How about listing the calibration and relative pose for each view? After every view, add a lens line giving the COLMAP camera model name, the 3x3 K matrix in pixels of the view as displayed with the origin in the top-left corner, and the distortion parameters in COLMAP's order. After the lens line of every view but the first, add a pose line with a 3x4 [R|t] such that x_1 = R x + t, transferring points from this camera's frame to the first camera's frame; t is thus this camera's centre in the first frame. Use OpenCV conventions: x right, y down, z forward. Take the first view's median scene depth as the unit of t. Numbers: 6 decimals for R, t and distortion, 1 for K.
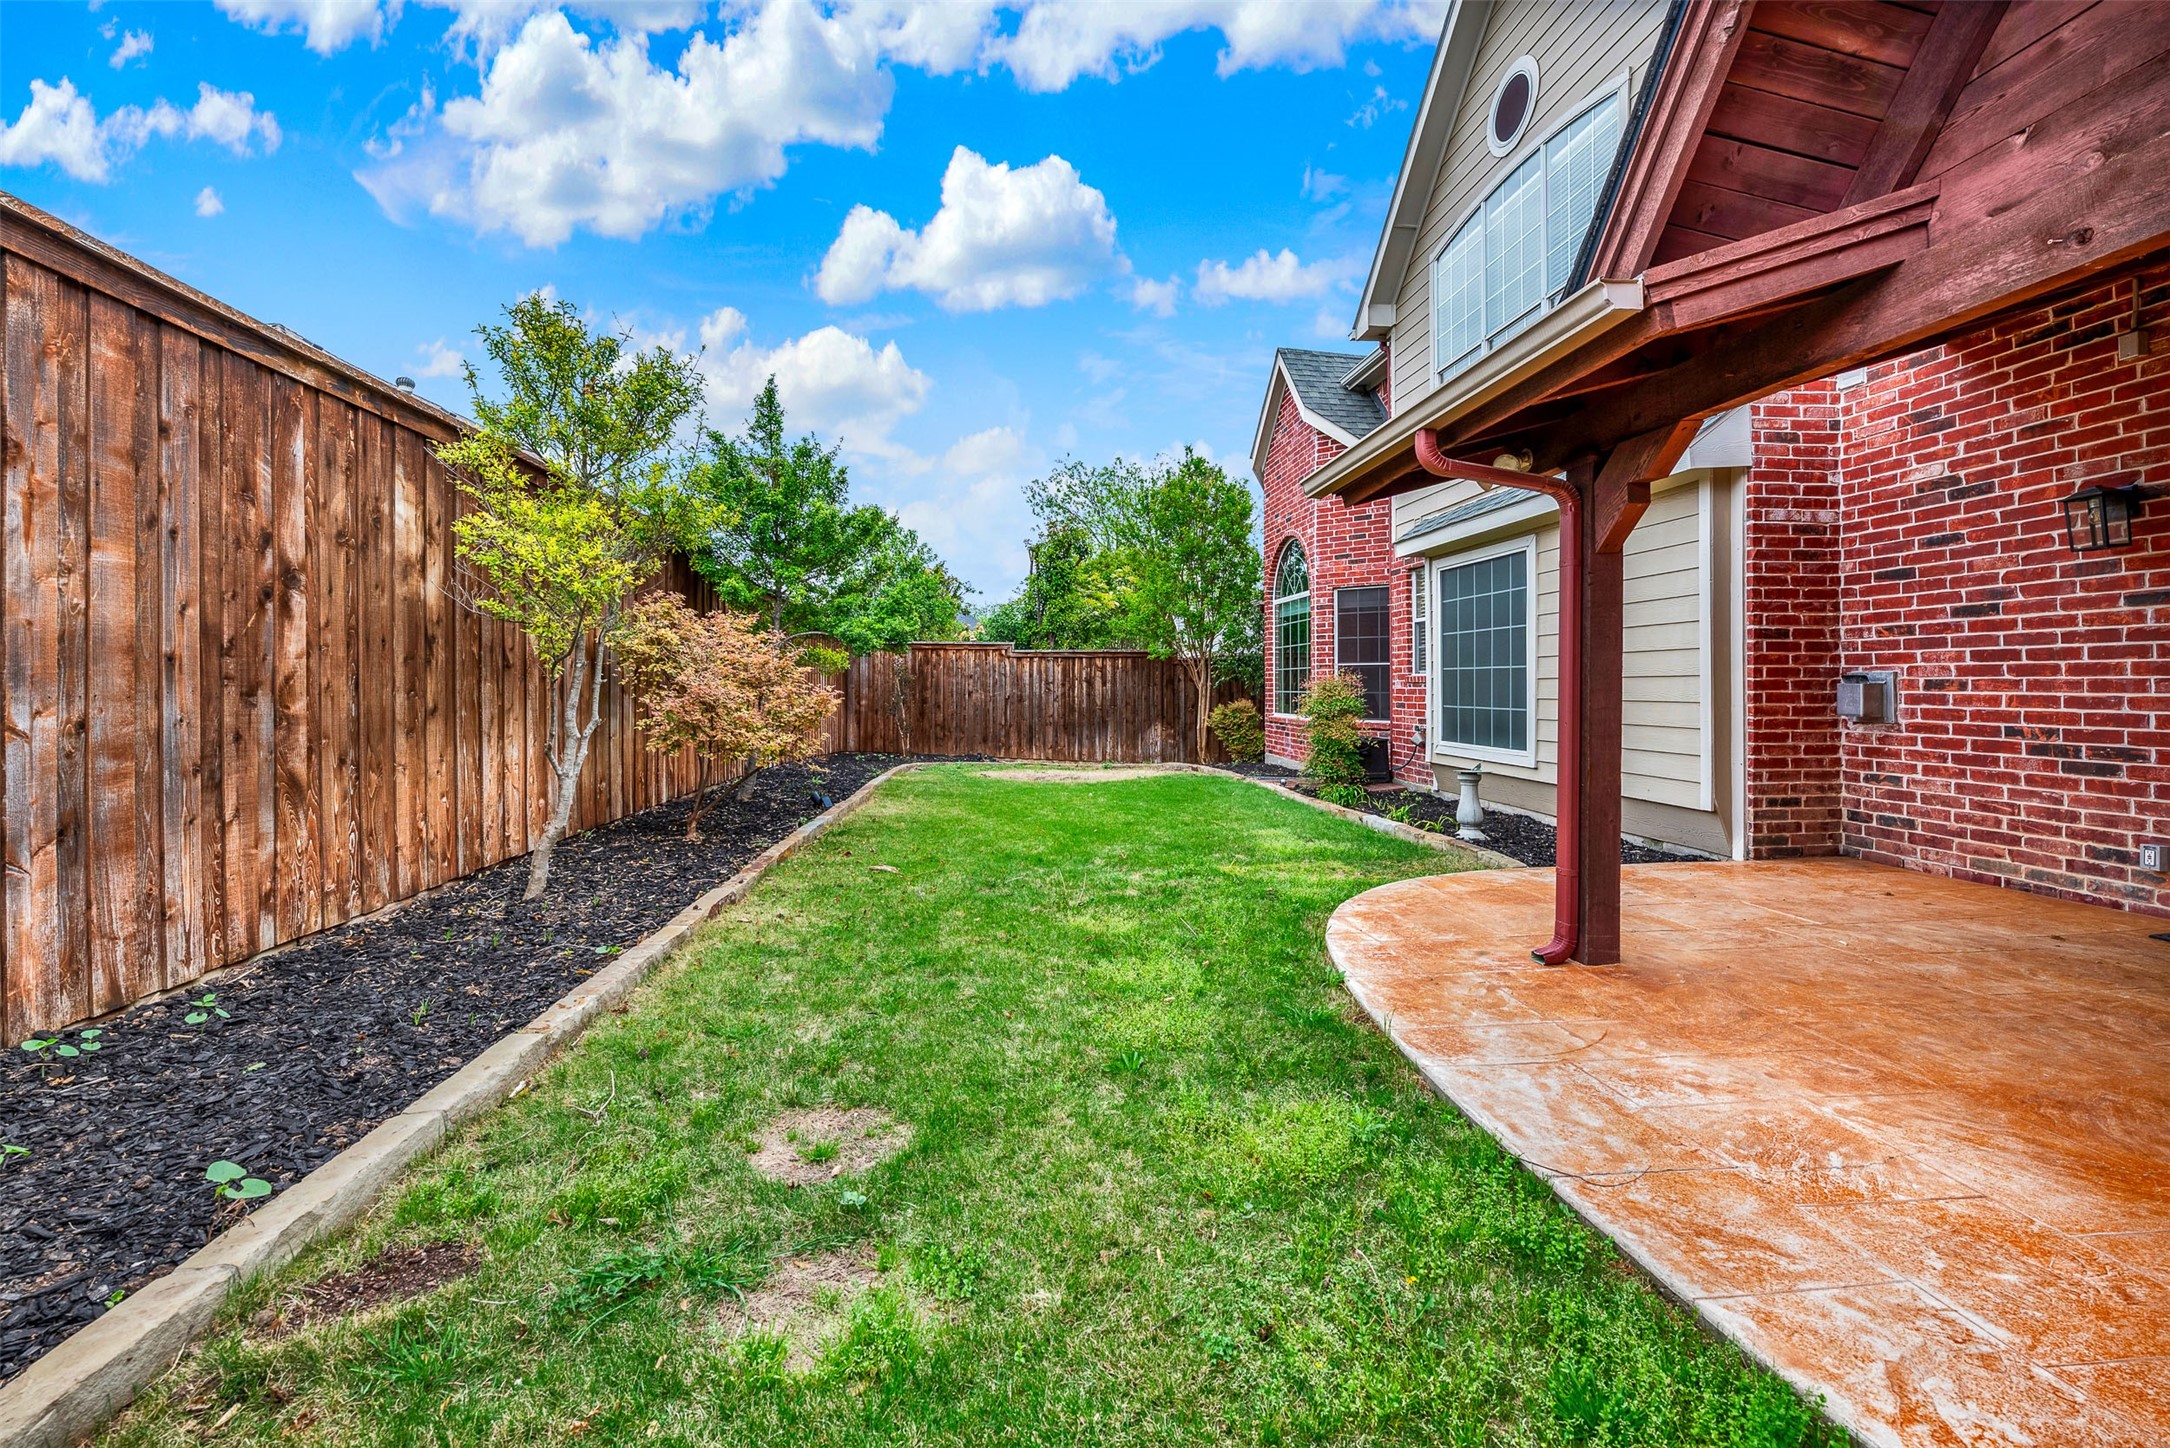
lens RADIAL K [[882.1, 0, 1078.9], [0, 882.1, 683.8], [0, 0, 1]] dist [-0.001286, -0.000132]
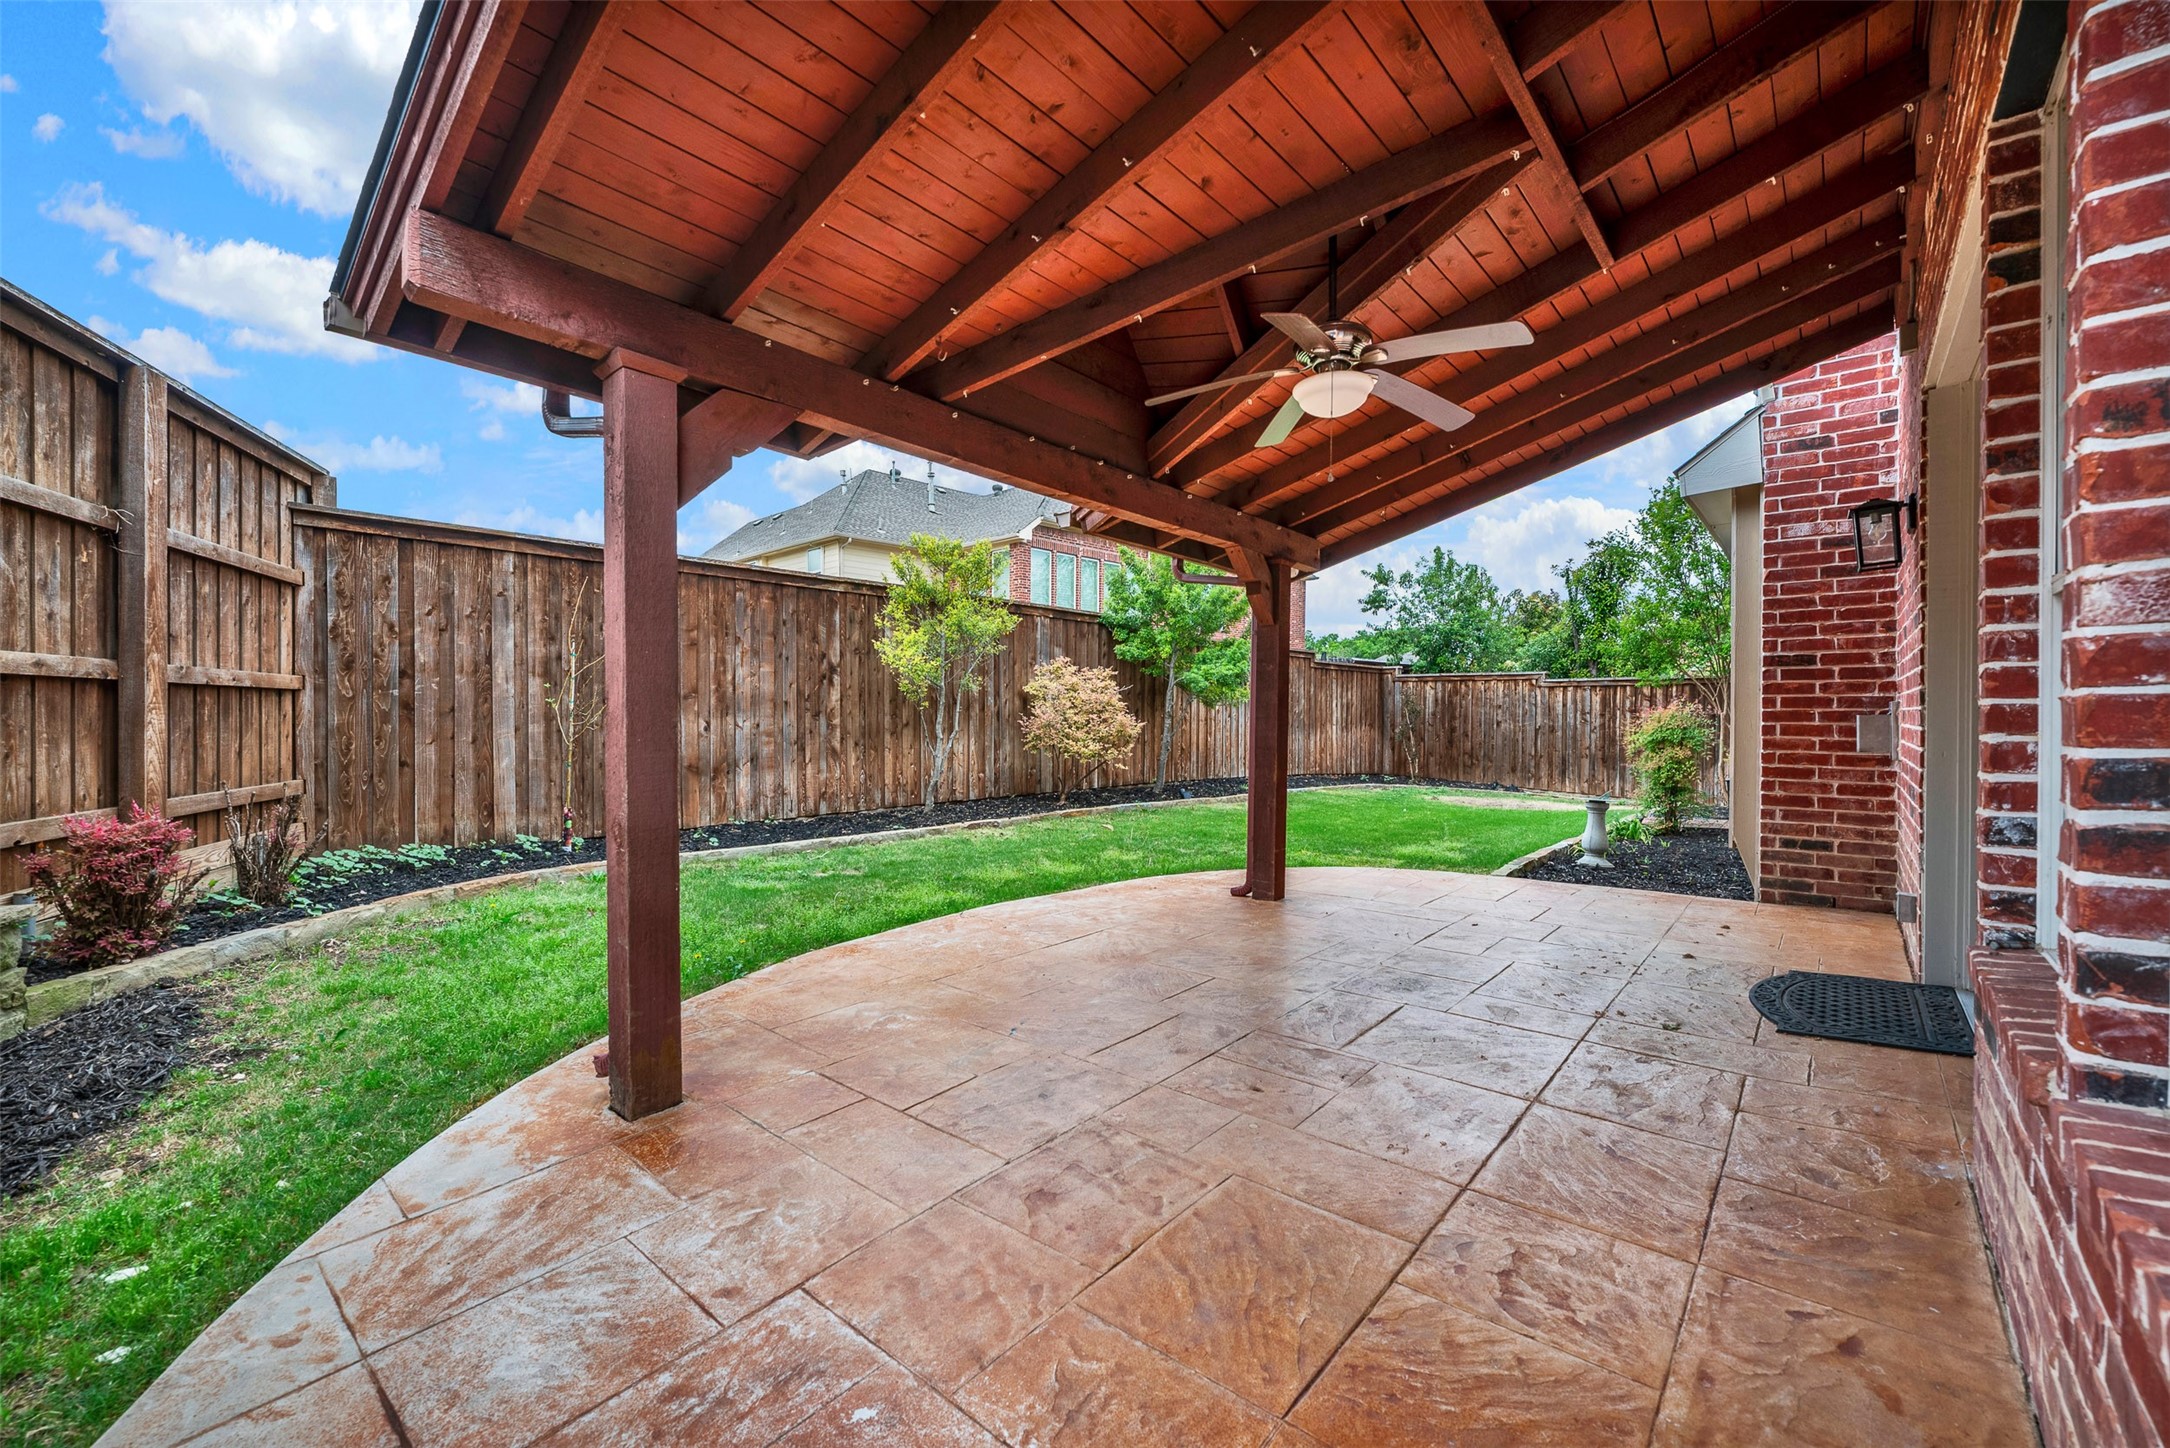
lens RADIAL K [[889.9, 0, 1095.5], [0, 889.9, 721.4], [0, 0, 1]] dist [-0.000782, -0.000201]
pose [[0.704164, 0.009171, -0.709979, 1.216408], [-0.002901, 0.999945, 0.010040, -0.000528], [0.710032, -0.005011, 0.704152, -0.221782]]
